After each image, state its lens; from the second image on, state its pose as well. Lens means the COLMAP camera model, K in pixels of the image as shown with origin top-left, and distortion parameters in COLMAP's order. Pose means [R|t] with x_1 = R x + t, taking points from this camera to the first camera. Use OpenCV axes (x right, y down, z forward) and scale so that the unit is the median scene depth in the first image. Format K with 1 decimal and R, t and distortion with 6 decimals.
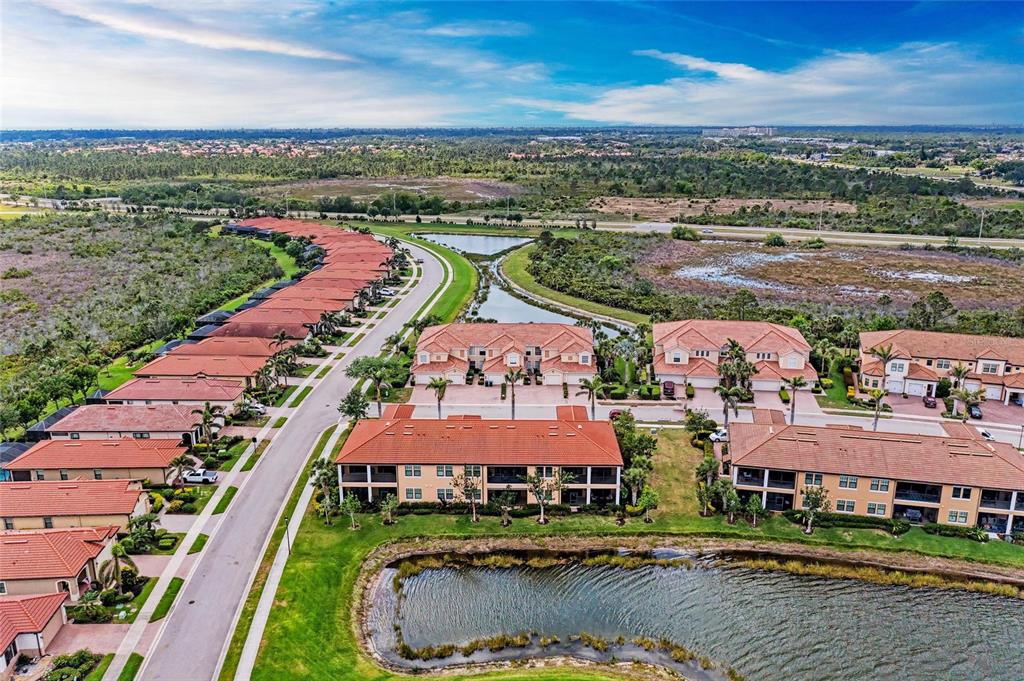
lens RADIAL K [[810.8, 0, 512.0], [0, 810.8, 340.5], [0, 0, 1]] dist [-0.011194, -0.002276]
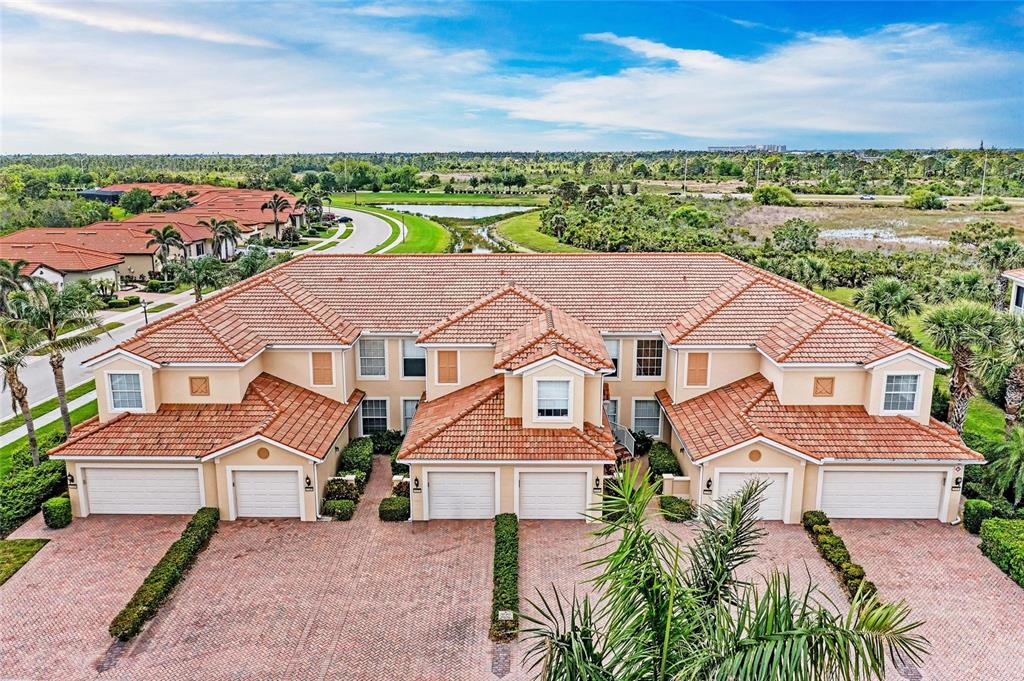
lens RADIAL K [[810.8, 0, 512.0], [0, 810.8, 340.5], [0, 0, 1]] dist [-0.011194, -0.002276]
pose [[0.999973, -0.002856, 0.006733, -0.009666], [0.003112, 0.999258, -0.038380, 0.017277], [-0.006618, 0.038400, 0.999241, 0.770774]]
